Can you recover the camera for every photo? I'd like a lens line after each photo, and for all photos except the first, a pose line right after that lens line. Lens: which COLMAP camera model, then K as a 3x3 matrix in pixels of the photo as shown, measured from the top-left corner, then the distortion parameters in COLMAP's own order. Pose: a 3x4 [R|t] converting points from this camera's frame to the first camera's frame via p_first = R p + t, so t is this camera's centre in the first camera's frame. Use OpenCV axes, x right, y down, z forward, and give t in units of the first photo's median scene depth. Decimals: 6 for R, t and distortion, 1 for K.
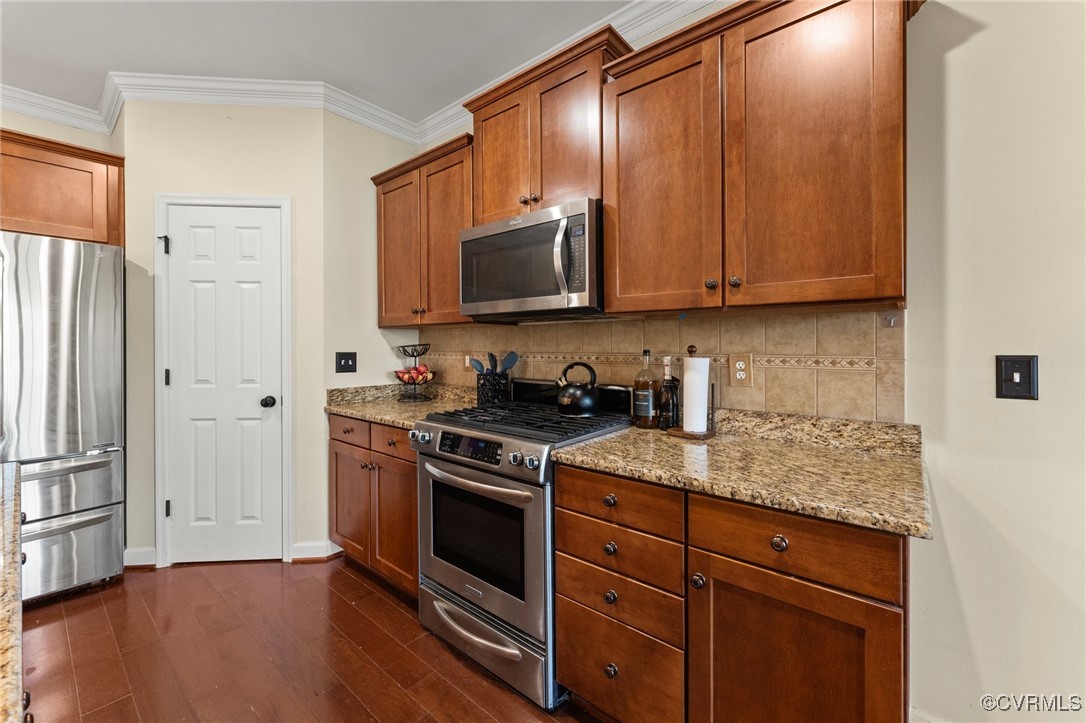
lens RADIAL K [[432.7, 0, 546.5], [0, 432.7, 346.5], [0, 0, 1]] dist [-0.000919, -0.000042]
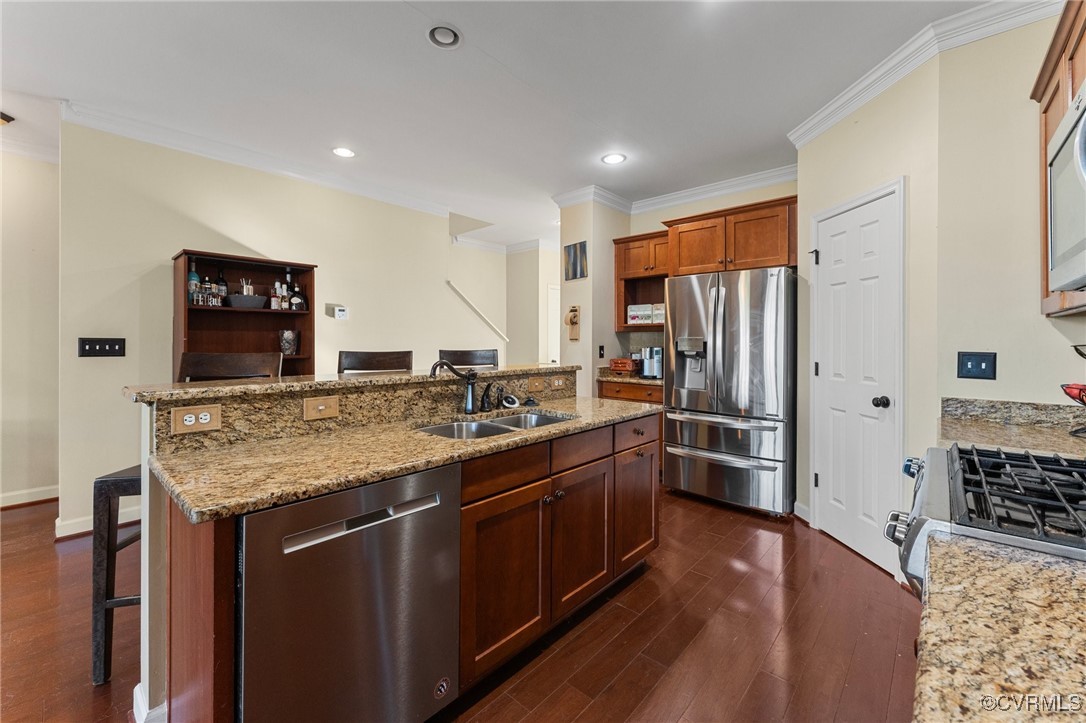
lens RADIAL K [[442.5, 0, 541.8], [0, 442.5, 339.8], [0, 0, 1]] dist [-0.002657, -0.000279]
pose [[-0.040910, -0.001163, -0.999162, 0.469317], [-0.006226, 0.999980, -0.000909, -0.003599], [0.999143, 0.006184, -0.040917, 0.389620]]
